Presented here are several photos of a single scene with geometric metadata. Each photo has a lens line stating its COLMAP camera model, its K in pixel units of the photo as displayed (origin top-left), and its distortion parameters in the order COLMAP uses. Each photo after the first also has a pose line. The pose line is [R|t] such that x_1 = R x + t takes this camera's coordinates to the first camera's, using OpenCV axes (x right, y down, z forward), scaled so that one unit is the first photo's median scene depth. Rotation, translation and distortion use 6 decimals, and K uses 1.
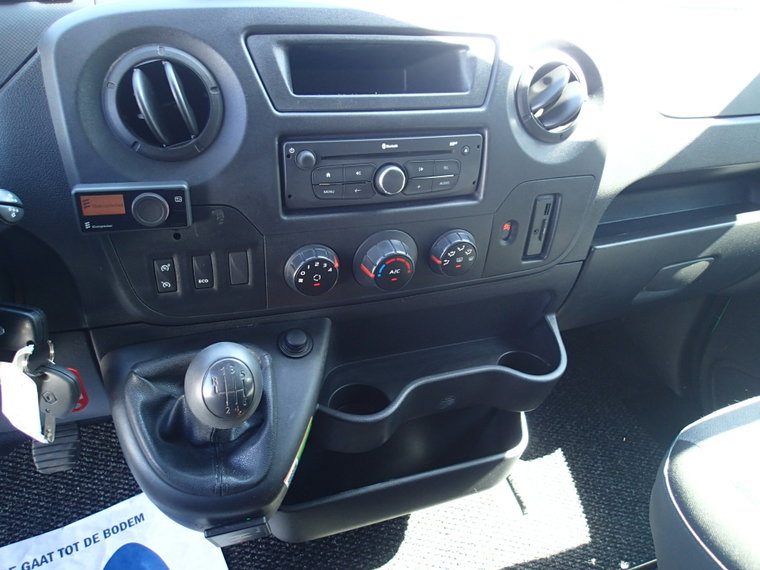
lens RADIAL K [[565.9, 0, 387.6], [0, 565.9, 283.8], [0, 0, 1]] dist [0.005095, -0.008316]
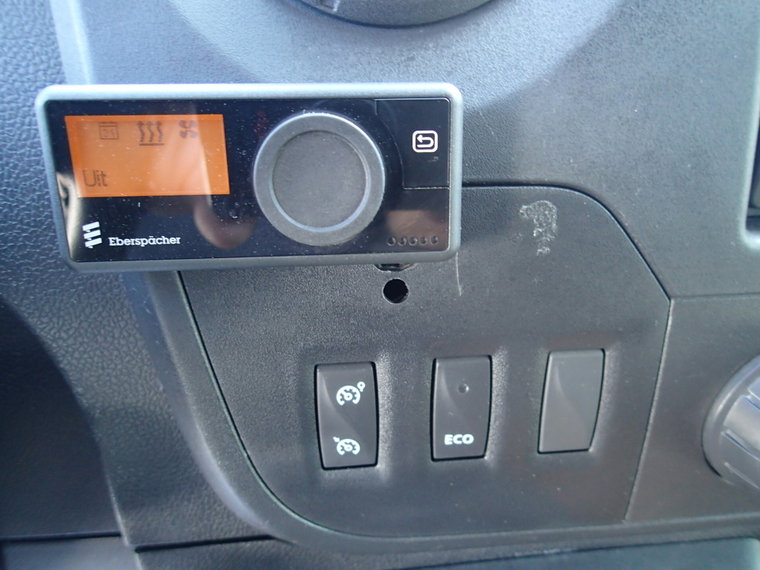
lens RADIAL K [[565.9, 0, 387.6], [0, 565.9, 283.8], [0, 0, 1]] dist [0.005095, -0.008316]
pose [[0.966835, 0.015351, -0.254939, -0.267837], [-0.051645, 0.989322, -0.136289, -0.042247], [0.250125, 0.144935, 0.957304, 0.637584]]
